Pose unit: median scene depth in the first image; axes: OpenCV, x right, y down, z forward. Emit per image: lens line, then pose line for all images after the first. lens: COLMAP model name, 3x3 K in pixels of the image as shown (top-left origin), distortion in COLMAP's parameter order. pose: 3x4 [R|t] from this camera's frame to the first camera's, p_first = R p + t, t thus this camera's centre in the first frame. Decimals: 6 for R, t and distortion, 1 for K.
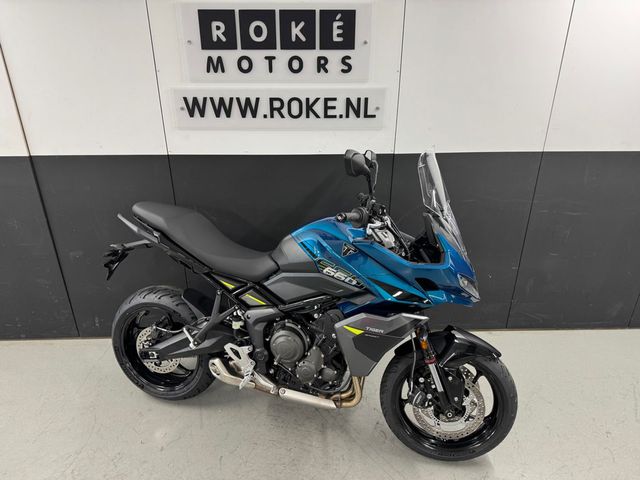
lens RADIAL K [[455.9, 0, 320.0], [0, 455.9, 240.0], [0, 0, 1]] dist [0.003374, -0.001239]
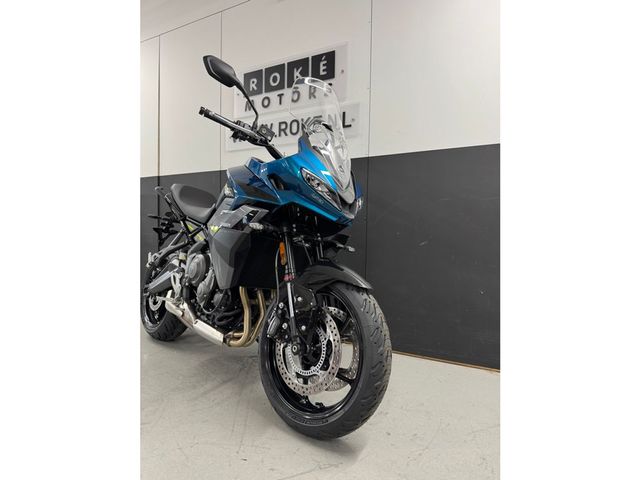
lens RADIAL K [[339.9, 0, 320.0], [0, 339.9, 240.0], [0, 0, 1]] dist [-0.002501, -0.000364]
pose [[0.868519, 0.023578, -0.495094, 0.537182], [-0.218704, 0.914603, -0.340104, 0.349695], [0.444795, 0.403666, 0.799507, 0.396941]]
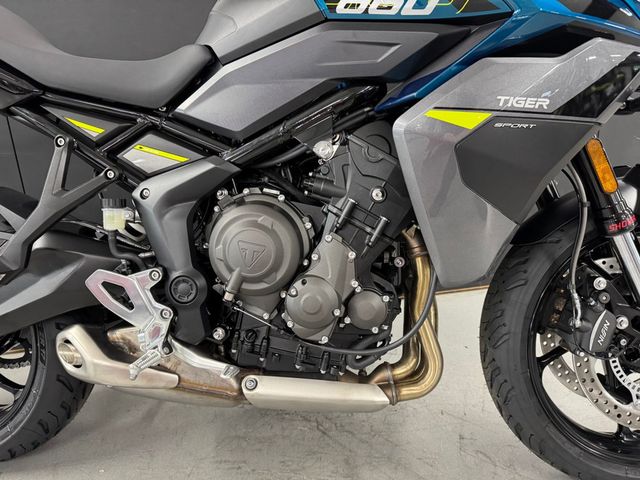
lens RADIAL K [[463.5, 0, 320.0], [0, 463.5, 240.0], [0, 0, 1]] dist [-0.000379, -0.001341]
pose [[0.981662, -0.098696, 0.163089, -0.073230], [0.119423, 0.985246, -0.122592, 0.253807], [-0.148584, 0.139821, 0.978965, 0.553022]]
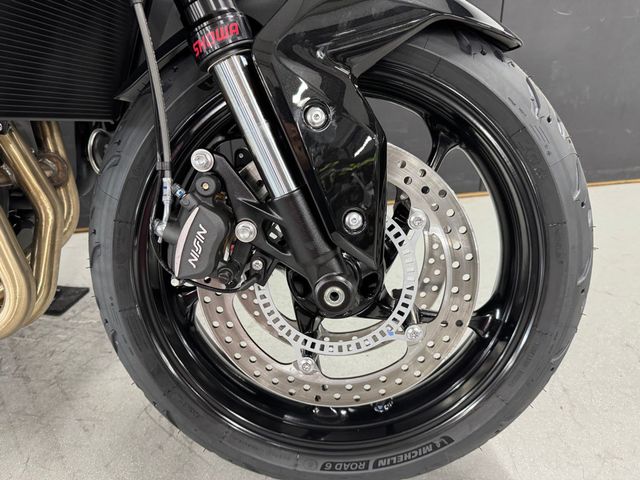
lens RADIAL K [[463.5, 0, 320.0], [0, 463.5, 240.0], [0, 0, 1]] dist [-0.000379, -0.001341]
pose [[0.989324, -0.090368, 0.114335, 0.219553], [0.088482, 0.995846, 0.021468, 0.303553], [-0.115800, -0.011122, 0.993210, 0.671668]]
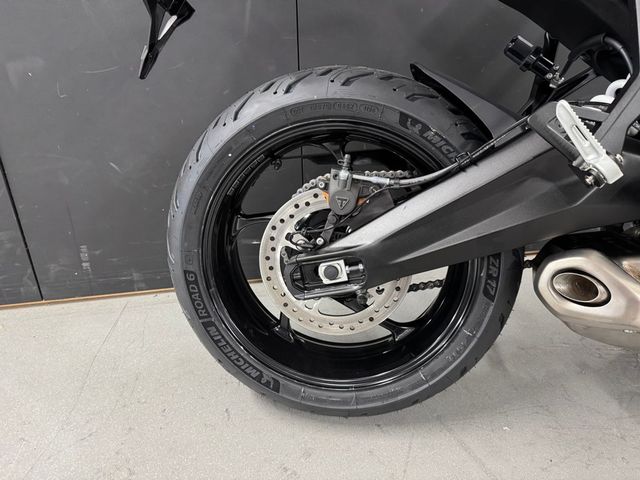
lens RADIAL K [[455.9, 0, 320.0], [0, 455.9, 240.0], [0, 0, 1]] dist [0.003374, -0.001239]
pose [[0.988368, -0.072632, 0.133616, -0.423453], [0.075378, 0.997033, -0.015601, 0.238694], [-0.132087, 0.025492, 0.990910, 0.711163]]
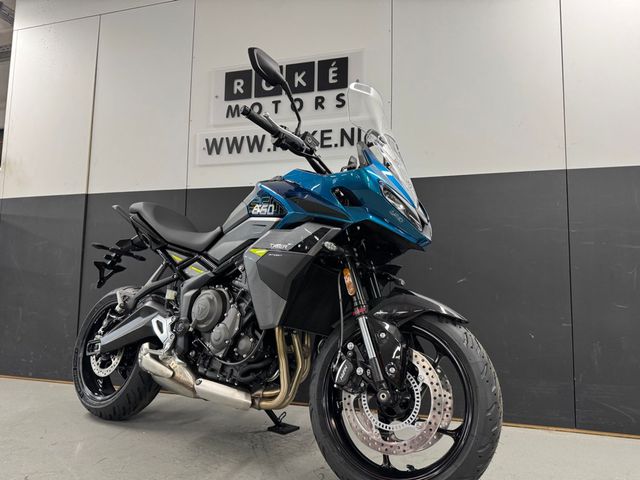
lens RADIAL K [[448.5, 0, 320.0], [0, 448.5, 240.0], [0, 0, 1]] dist [0.007608, -0.002482]
pose [[0.949543, -0.017772, -0.313133, 0.351983], [-0.145719, 0.859094, -0.490637, 0.453535], [0.277730, 0.511510, 0.813157, 0.285052]]
